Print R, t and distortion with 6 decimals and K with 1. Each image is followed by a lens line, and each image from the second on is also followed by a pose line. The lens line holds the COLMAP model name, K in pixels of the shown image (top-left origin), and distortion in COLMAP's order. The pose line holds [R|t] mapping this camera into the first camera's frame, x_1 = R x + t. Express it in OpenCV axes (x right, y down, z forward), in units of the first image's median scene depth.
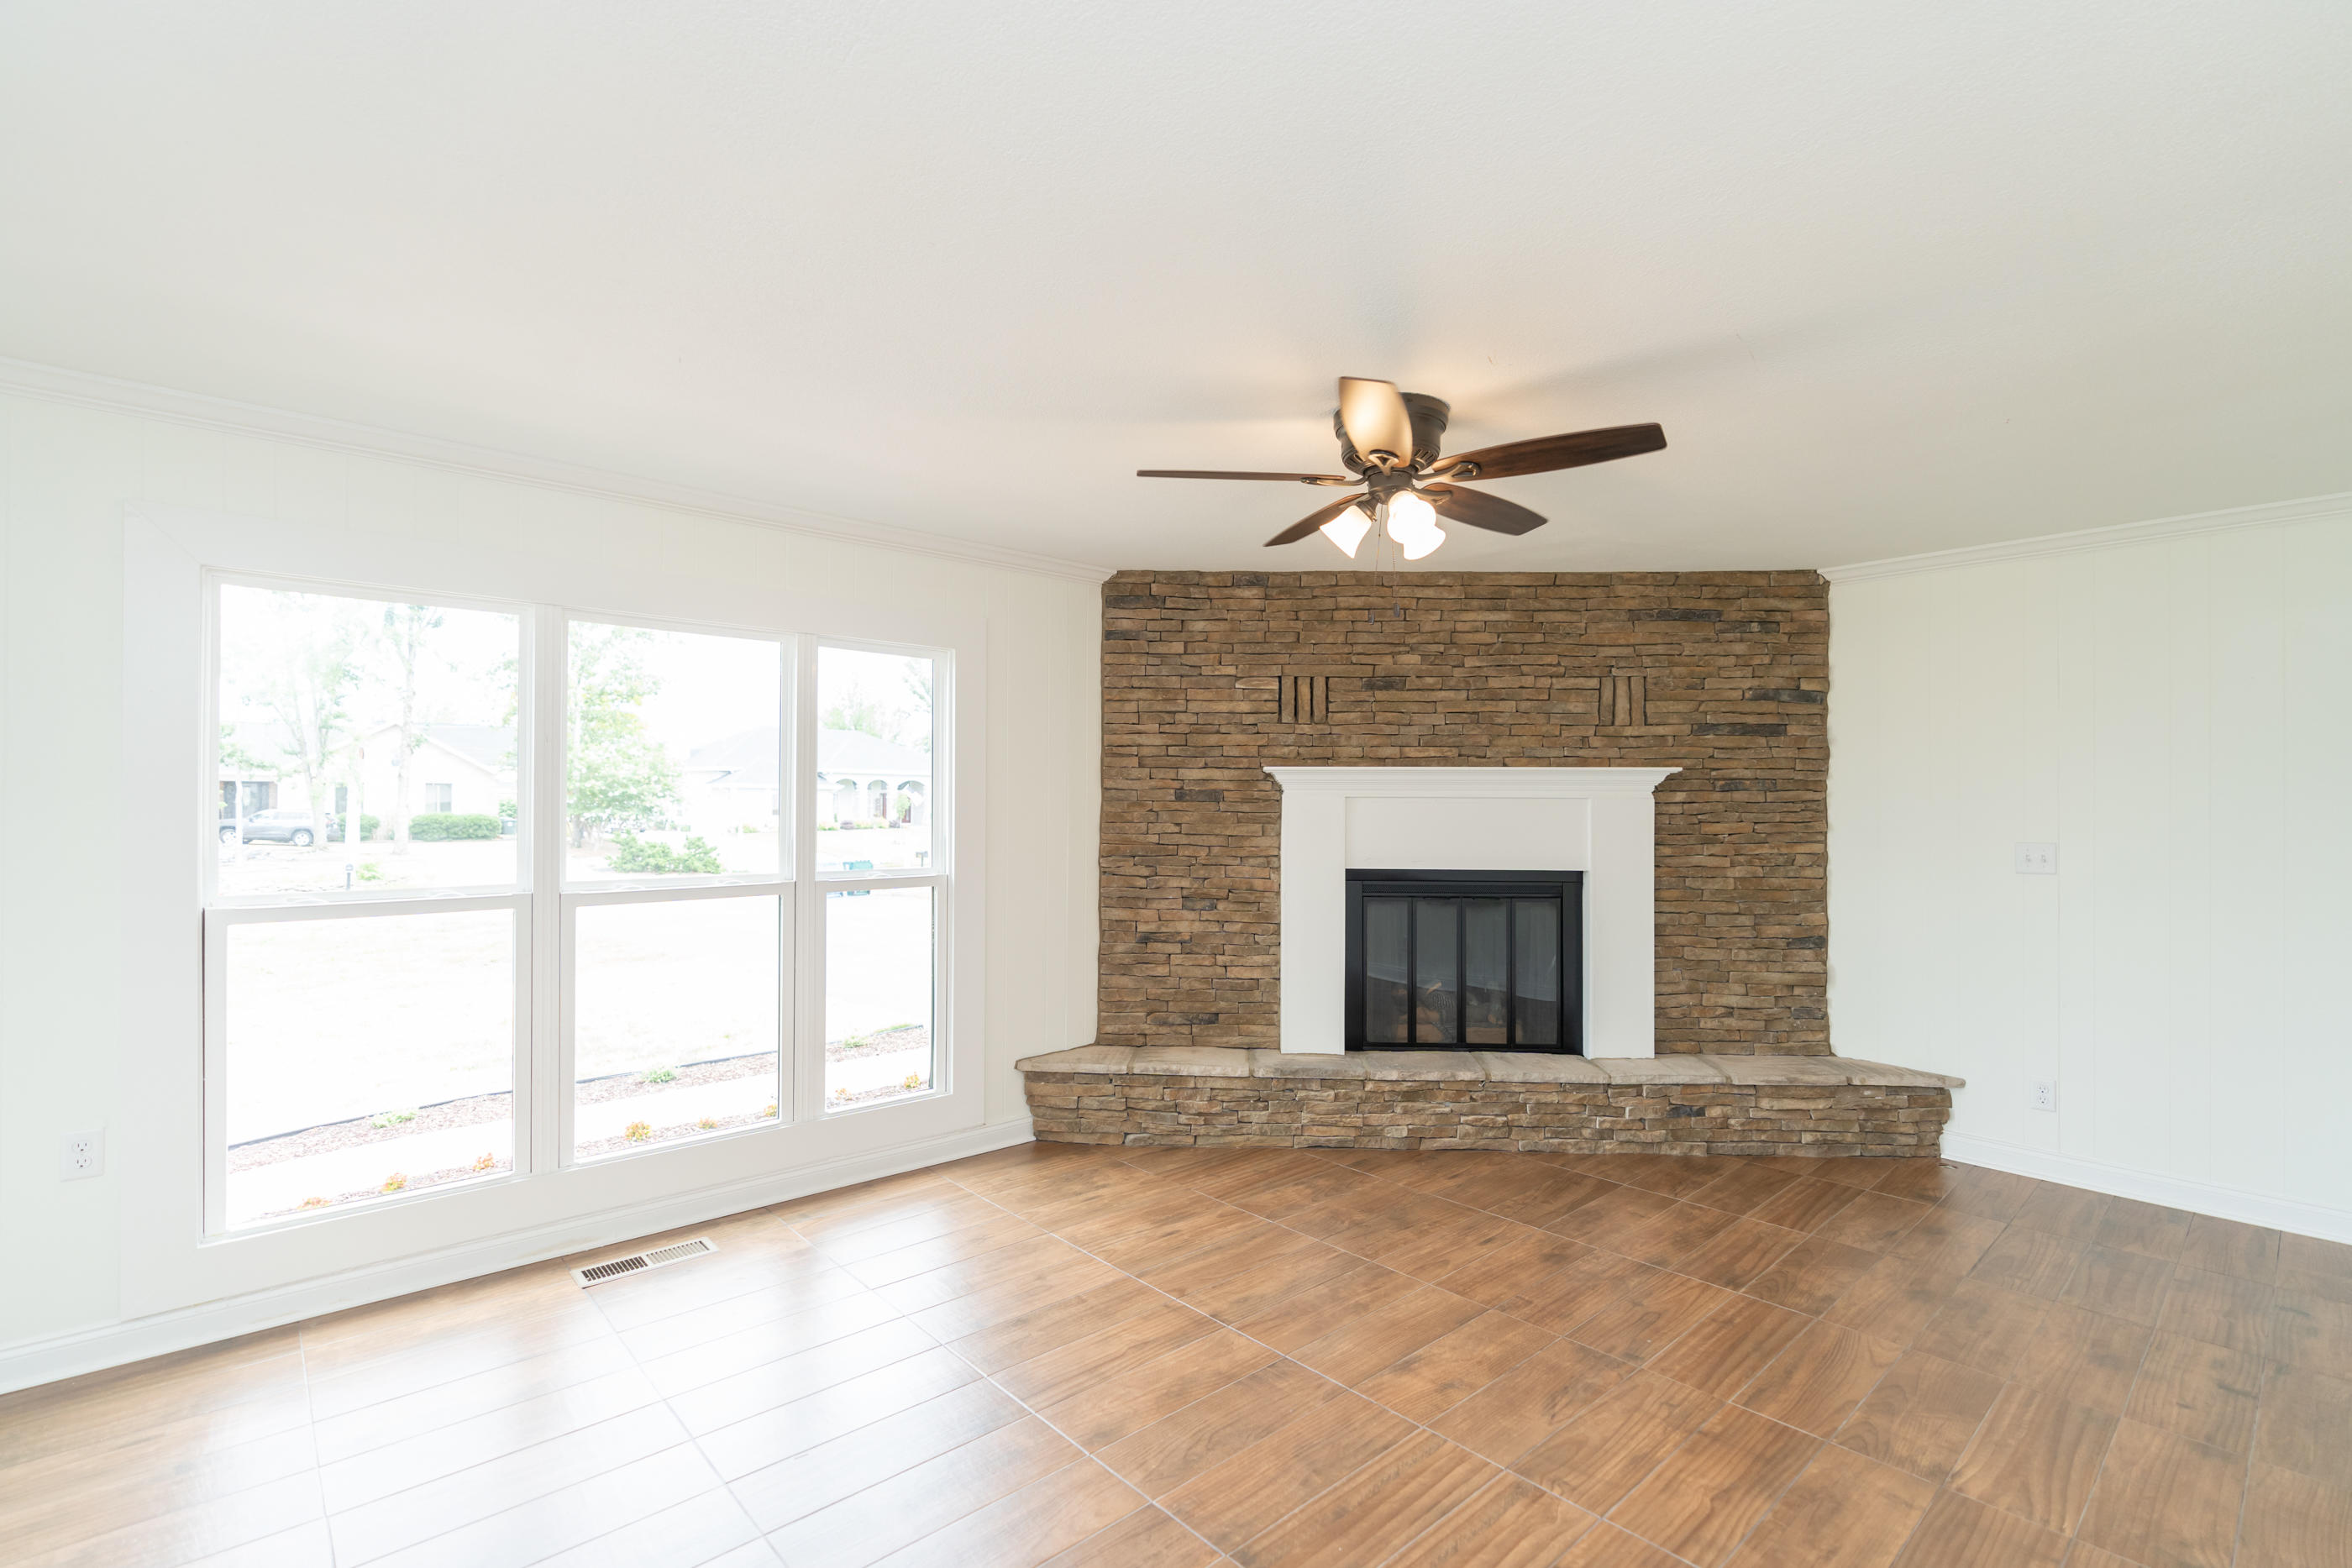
lens RADIAL K [[1065.1, 0, 1171.9], [0, 1065.1, 789.0], [0, 0, 1]] dist [-0.009359, 0.003727]
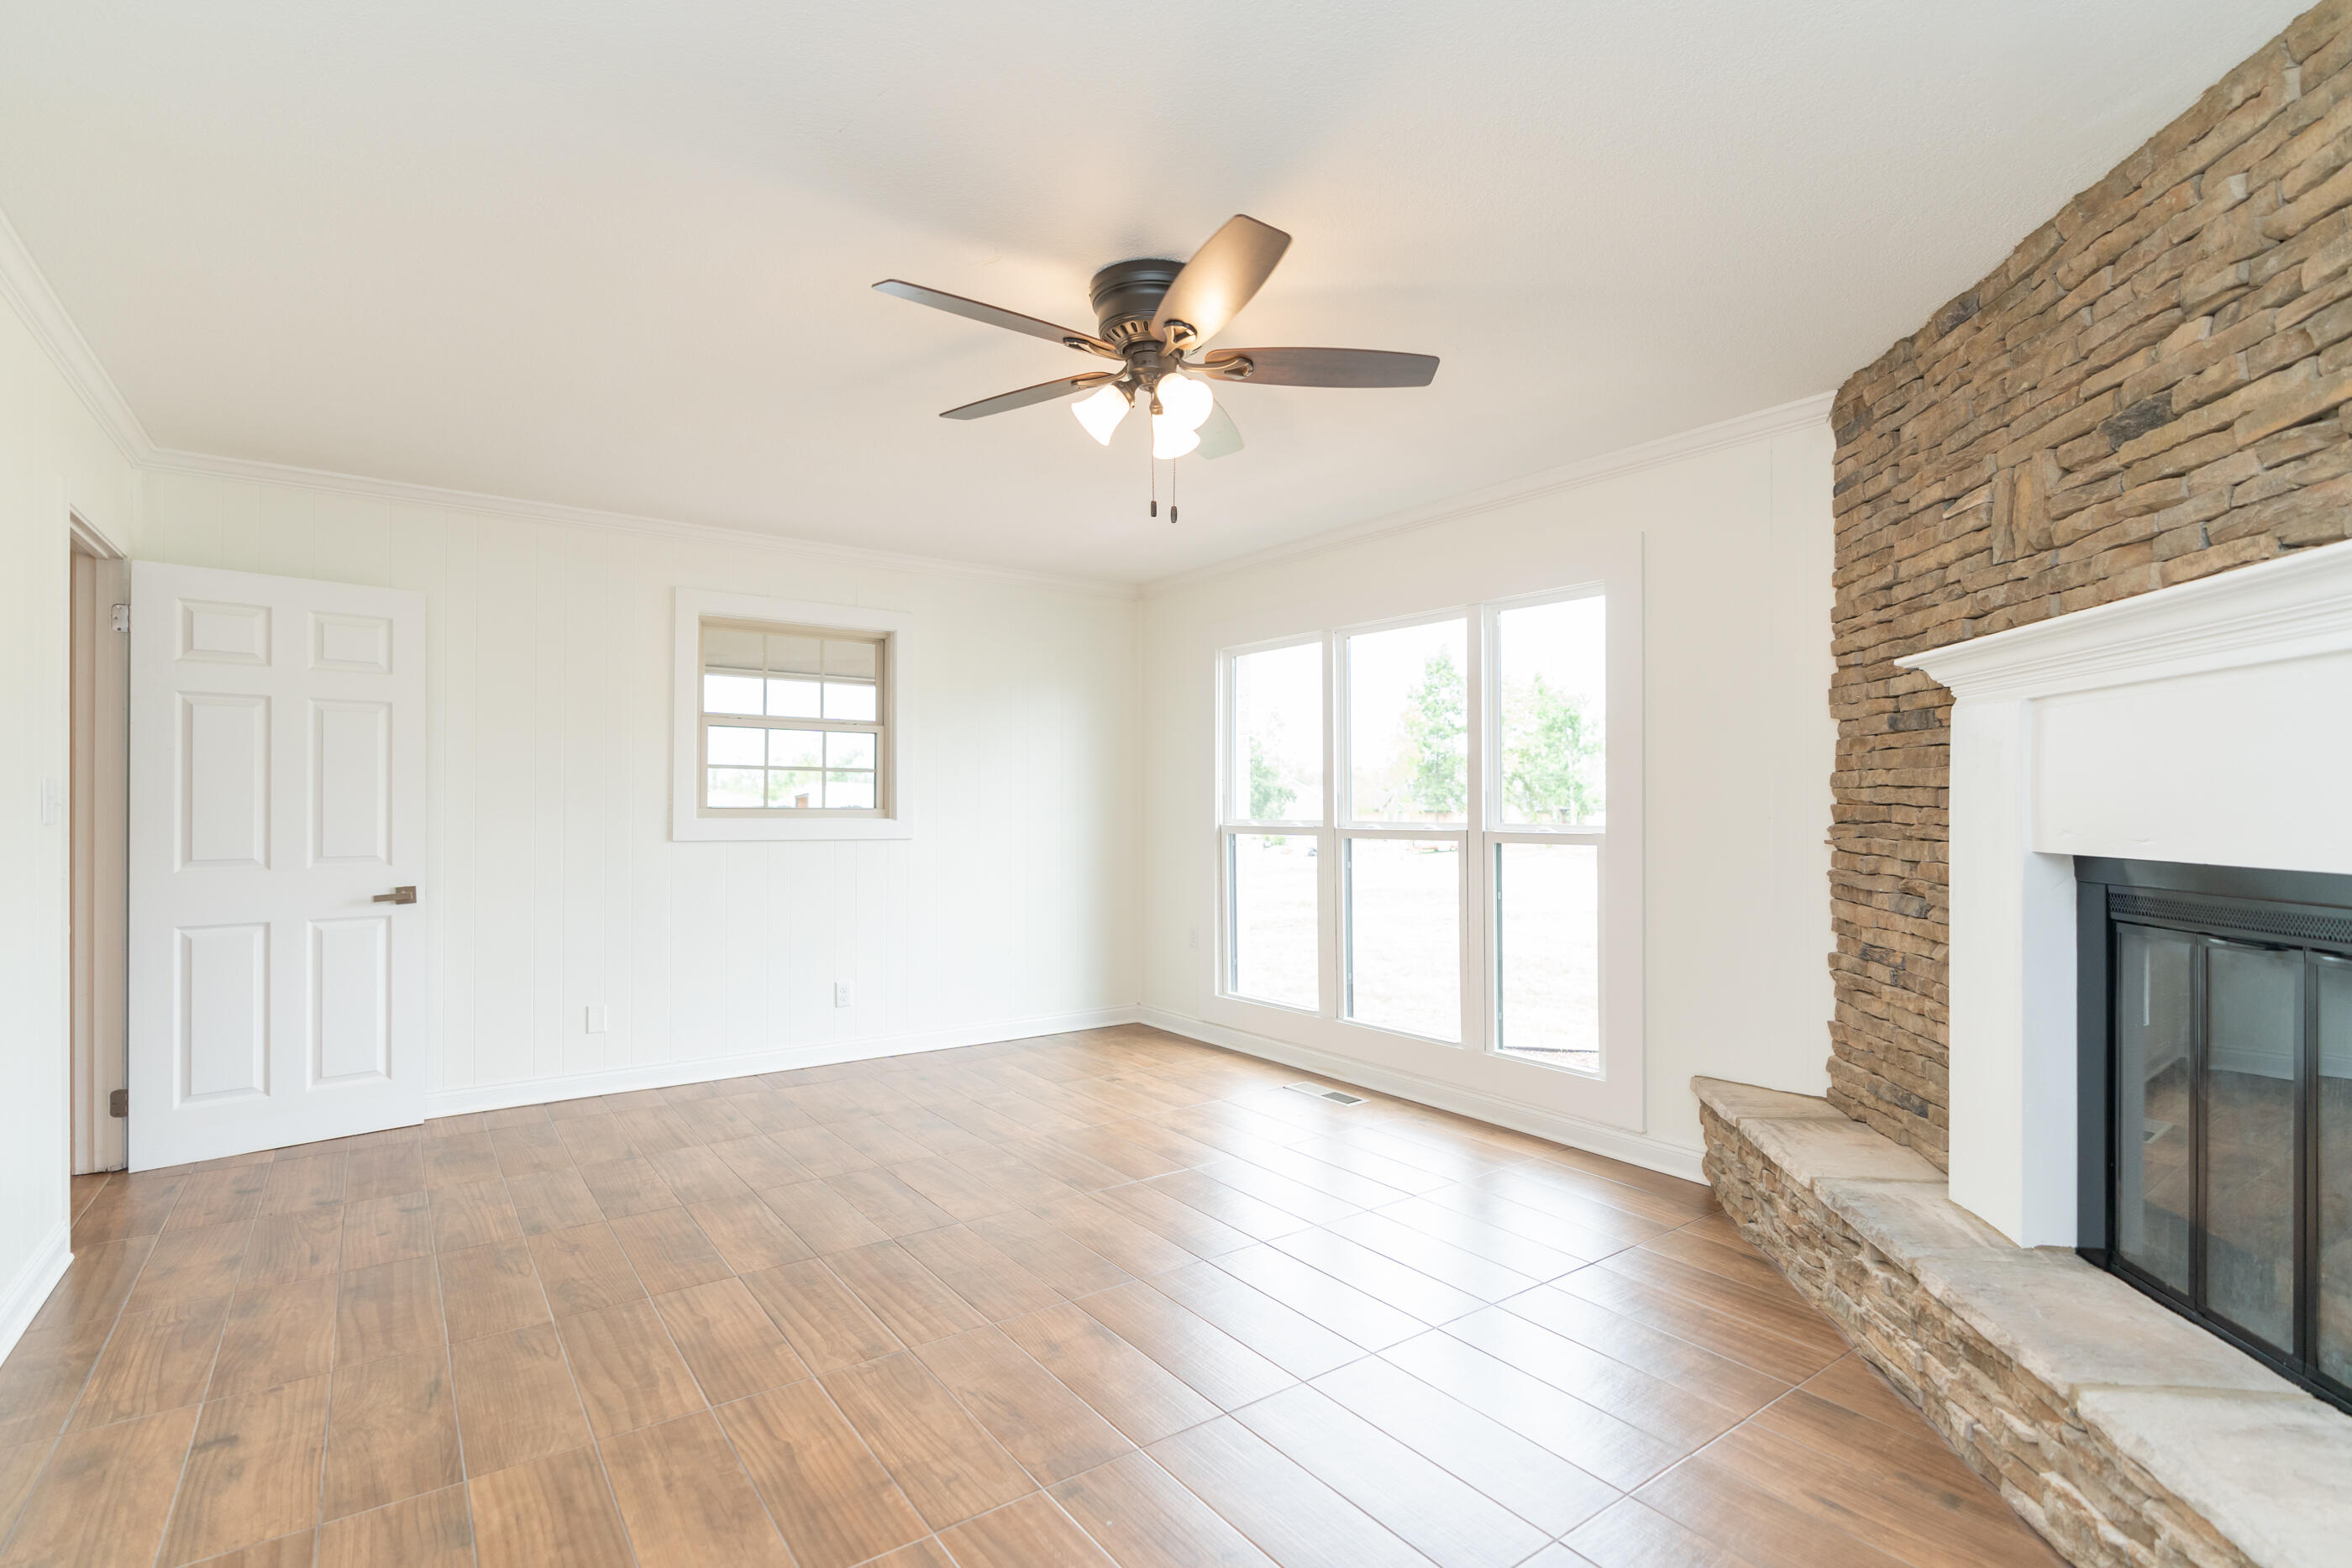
lens RADIAL K [[1117.2, 0, 1195.0], [0, 1117.2, 793.0], [0, 0, 1]] dist [-0.010095, 0.006401]
pose [[-0.097483, -0.015072, -0.995123, 0.674463], [0.014848, 0.999752, -0.016597, 0.050668], [0.995126, -0.016394, -0.097235, 0.672103]]
